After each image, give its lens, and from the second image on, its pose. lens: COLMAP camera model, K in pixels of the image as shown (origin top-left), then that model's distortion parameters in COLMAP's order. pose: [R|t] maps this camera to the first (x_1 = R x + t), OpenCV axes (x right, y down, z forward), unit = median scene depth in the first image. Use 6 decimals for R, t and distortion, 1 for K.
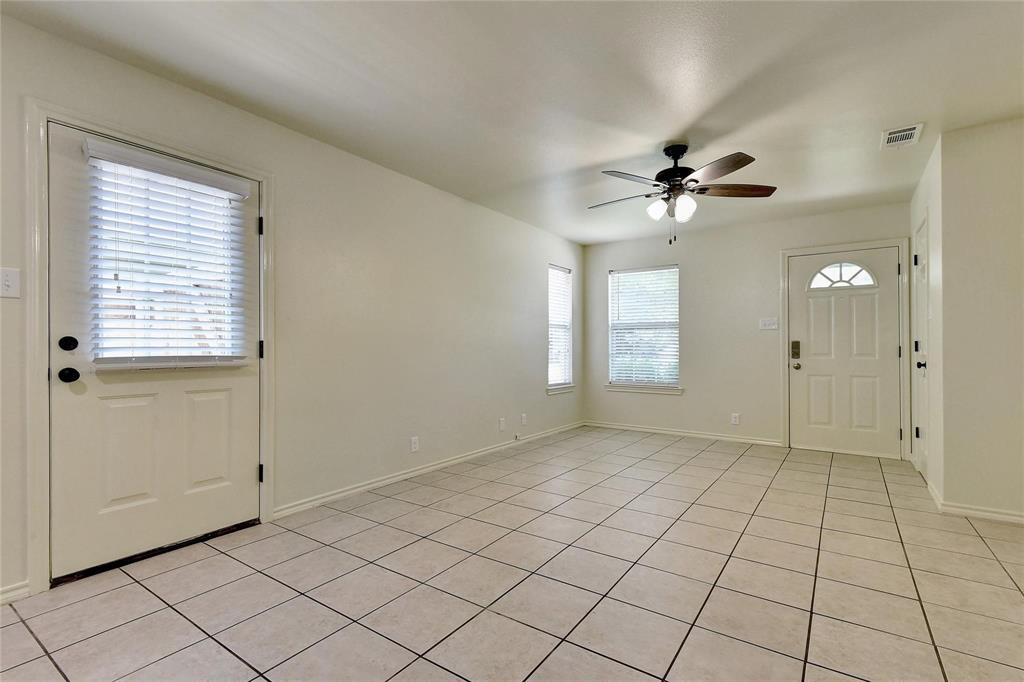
lens RADIAL K [[473.5, 0, 528.4], [0, 473.5, 347.9], [0, 0, 1]] dist [0.020660, -0.004399]
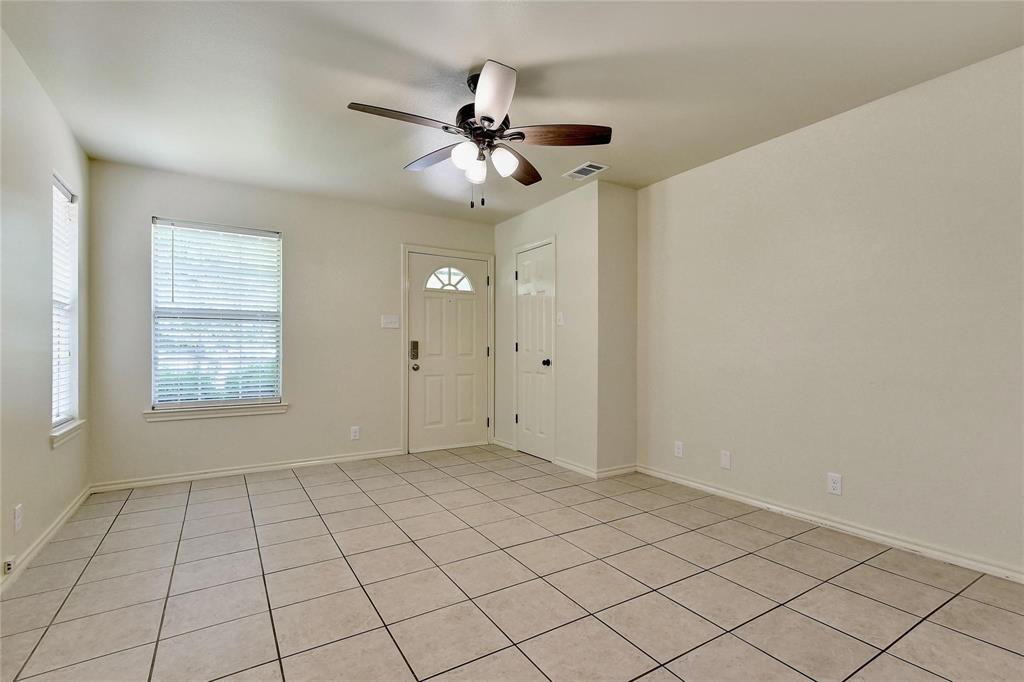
lens RADIAL K [[473.5, 0, 521.2], [0, 473.5, 343.9], [0, 0, 1]] dist [0.020660, -0.004399]
pose [[0.405653, 0.006188, 0.914006, -0.224421], [-0.000507, 0.999978, -0.006545, -0.002681], [-0.914027, 0.002192, 0.405647, 0.417118]]
